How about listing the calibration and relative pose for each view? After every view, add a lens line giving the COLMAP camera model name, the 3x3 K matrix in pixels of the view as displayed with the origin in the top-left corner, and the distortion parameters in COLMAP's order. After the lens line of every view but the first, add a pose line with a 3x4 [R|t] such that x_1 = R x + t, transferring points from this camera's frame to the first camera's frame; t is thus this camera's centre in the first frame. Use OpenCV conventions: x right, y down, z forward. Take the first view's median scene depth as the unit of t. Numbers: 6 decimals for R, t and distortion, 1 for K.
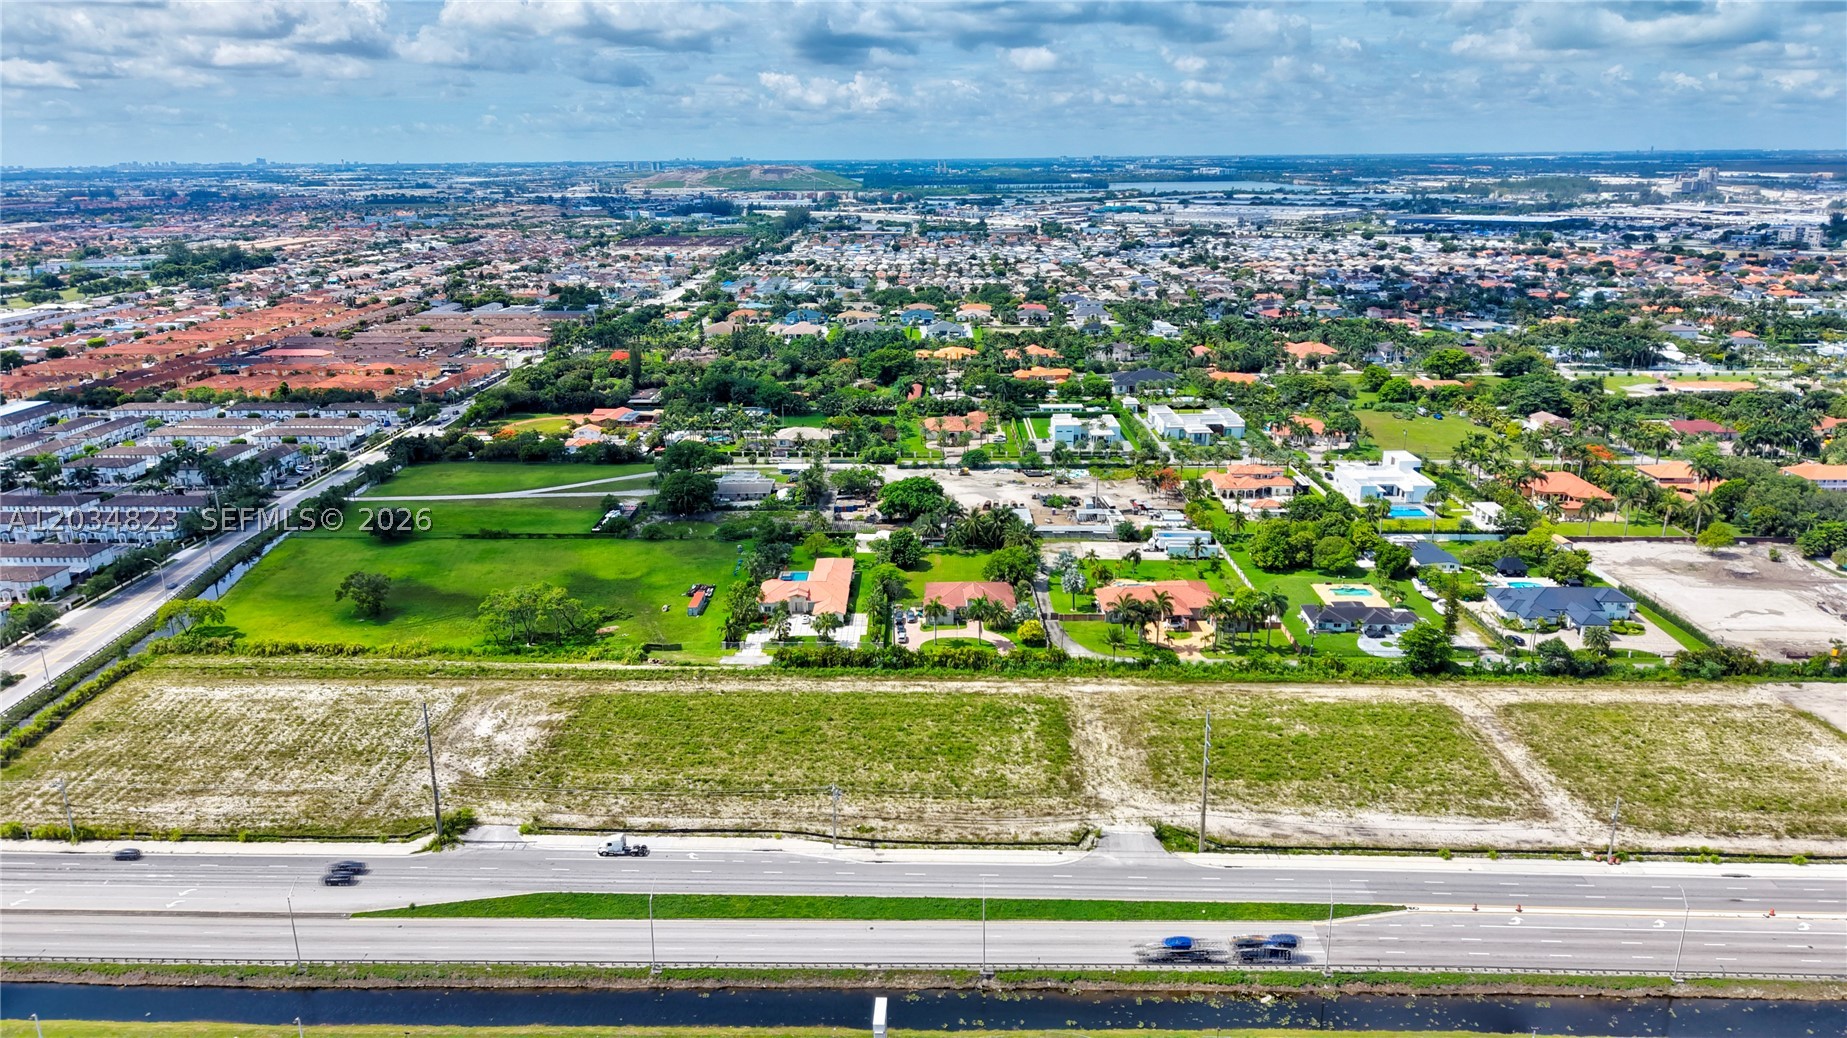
lens RADIAL K [[1221.6, 0, 921.4], [0, 1221.6, 515.6], [0, 0, 1]] dist [0.105136, -0.110938]
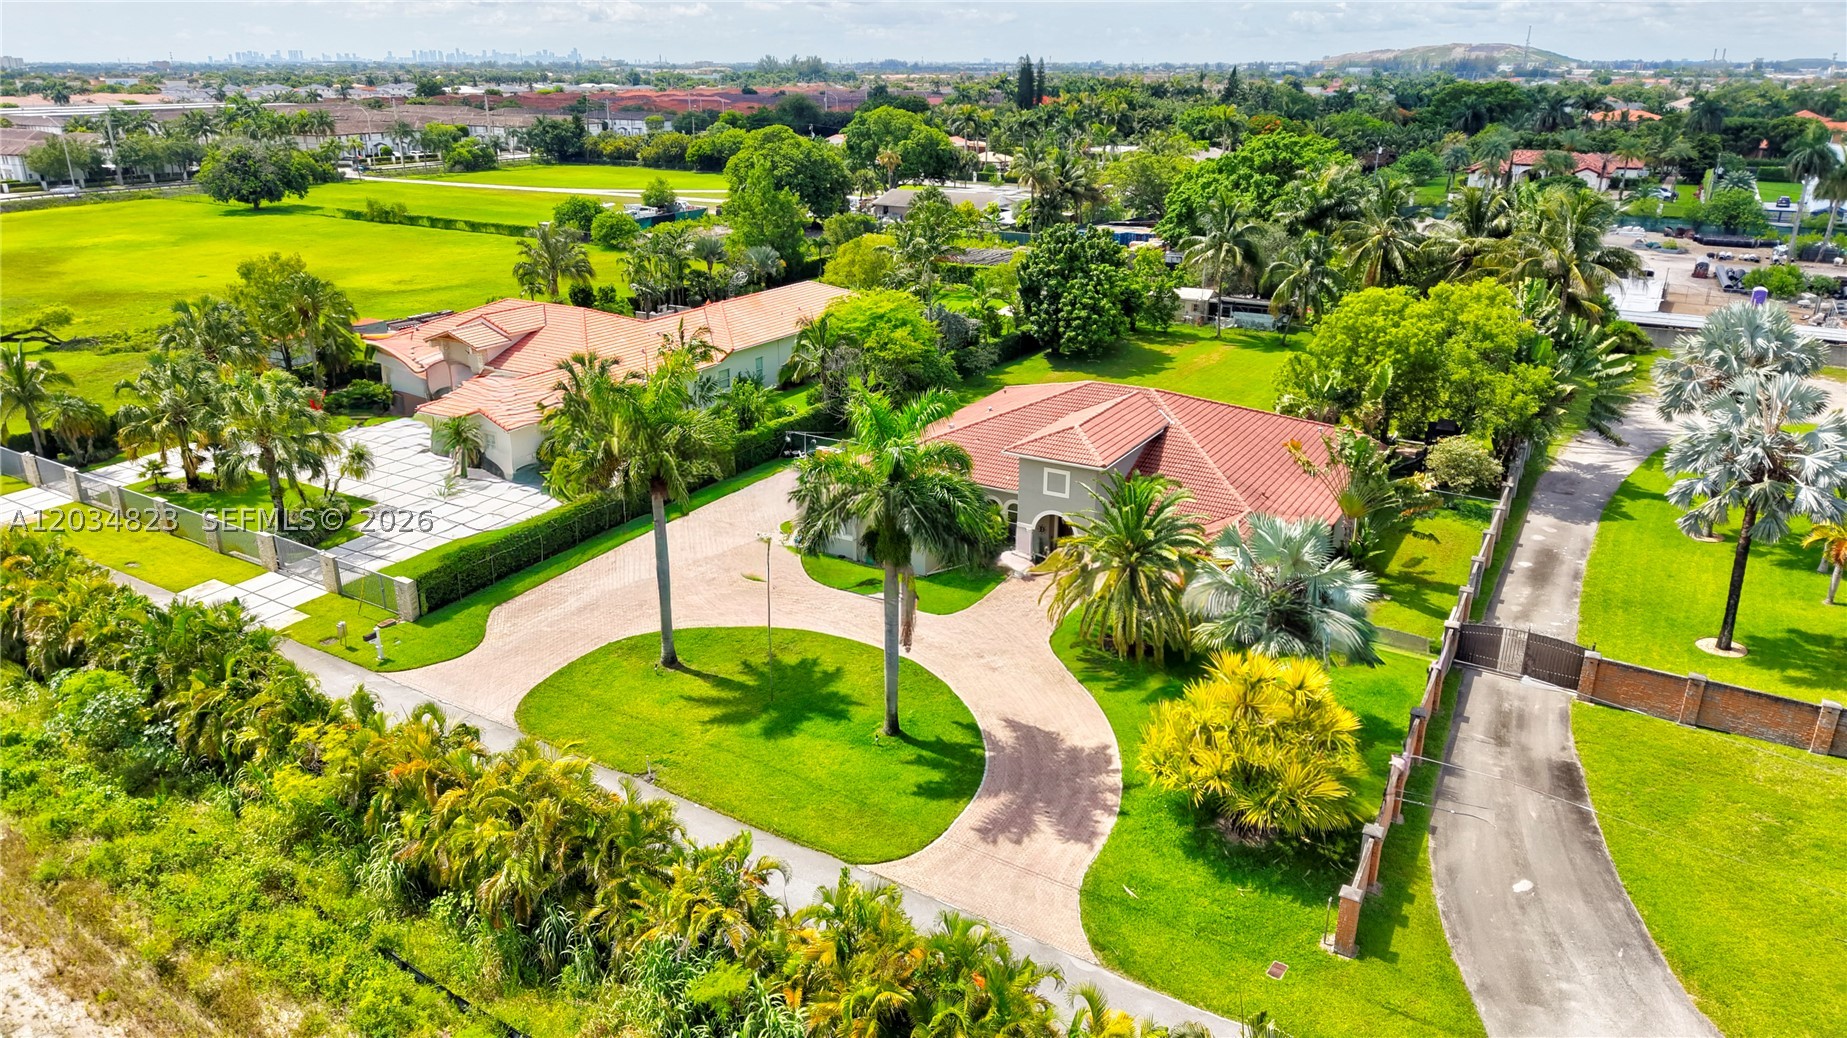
lens RADIAL K [[1231.8, 0, 919.8], [0, 1231.8, 524.7], [0, 0, 1]] dist [0.032768, -0.030538]
pose [[0.863051, 0.185242, -0.469924, 0.102545], [-0.150432, 0.982373, 0.110967, 0.056508], [0.482196, -0.025078, 0.875704, 0.772421]]
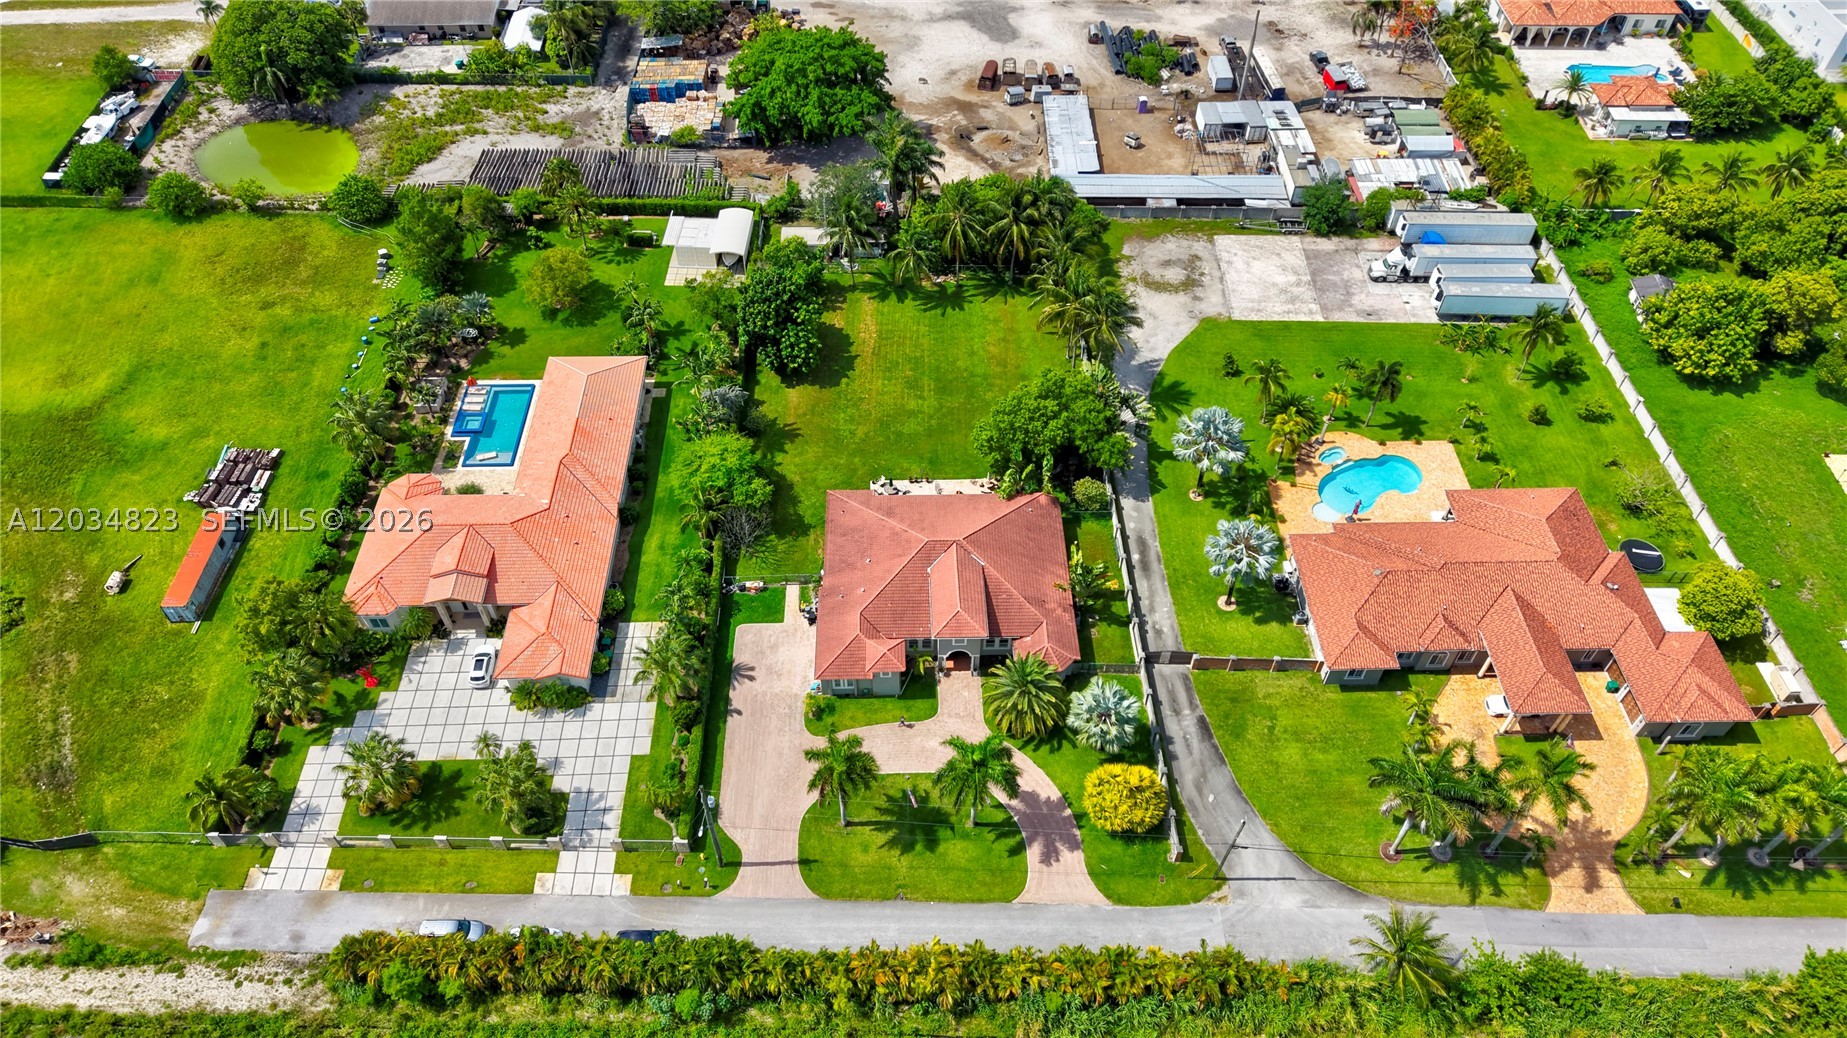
lens RADIAL K [[1239.9, 0, 921.4], [0, 1239.9, 512.8], [0, 0, 1]] dist [0.069479, -0.098747]
pose [[0.999694, -0.009240, 0.022968, 0.022957], [-0.004291, 0.849038, 0.528314, -0.136383], [-0.024382, -0.528250, 0.848738, 0.663816]]
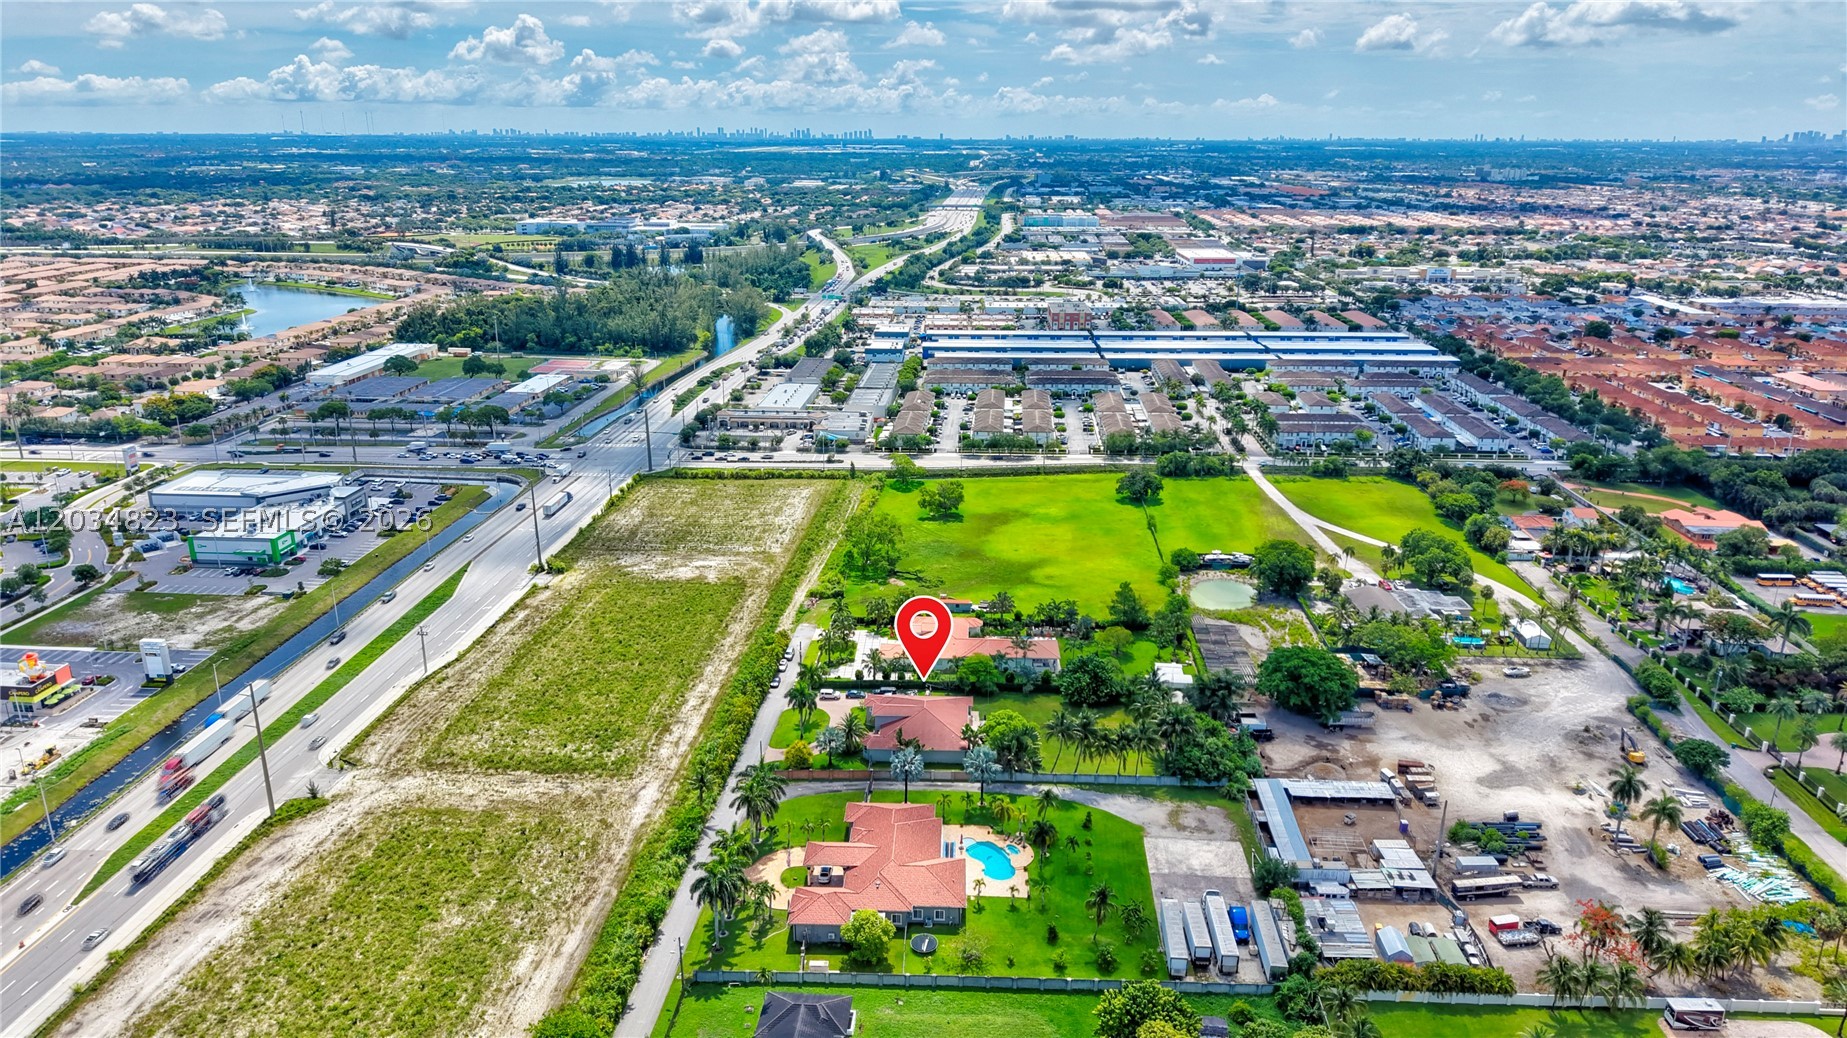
lens RADIAL K [[1232.9, 0, 920.6], [0, 1232.9, 510.7], [0, 0, 1]] dist [0.049959, -0.052715]
pose [[-0.036442, 0.302654, -0.952404, 0.716544], [-0.285693, 0.910106, 0.300144, -0.280126], [0.957628, 0.283033, 0.053300, 0.875851]]
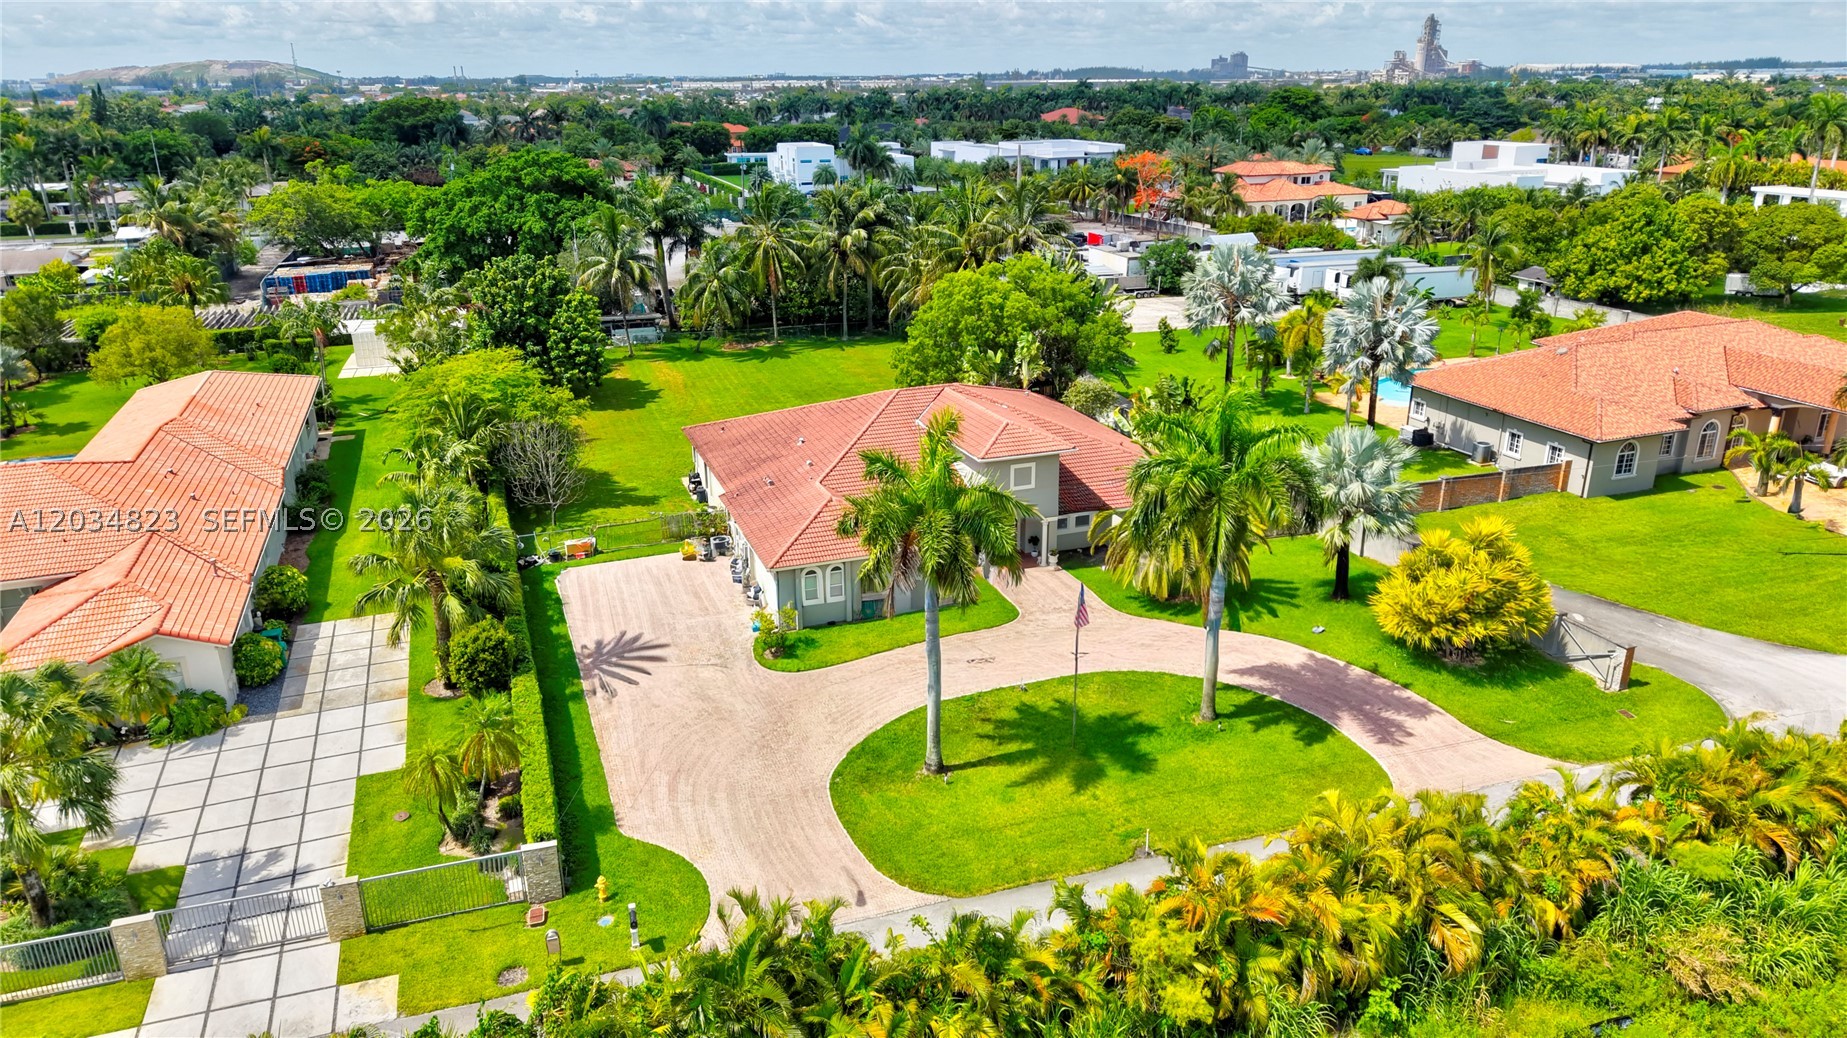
lens RADIAL K [[1231.8, 0, 919.8], [0, 1231.8, 524.7], [0, 0, 1]] dist [0.032768, -0.030538]
pose [[0.937453, -0.117657, 0.327626, -0.029900], [0.097714, 0.992251, 0.076743, 0.058571], [-0.334117, -0.039929, 0.941686, 0.768254]]
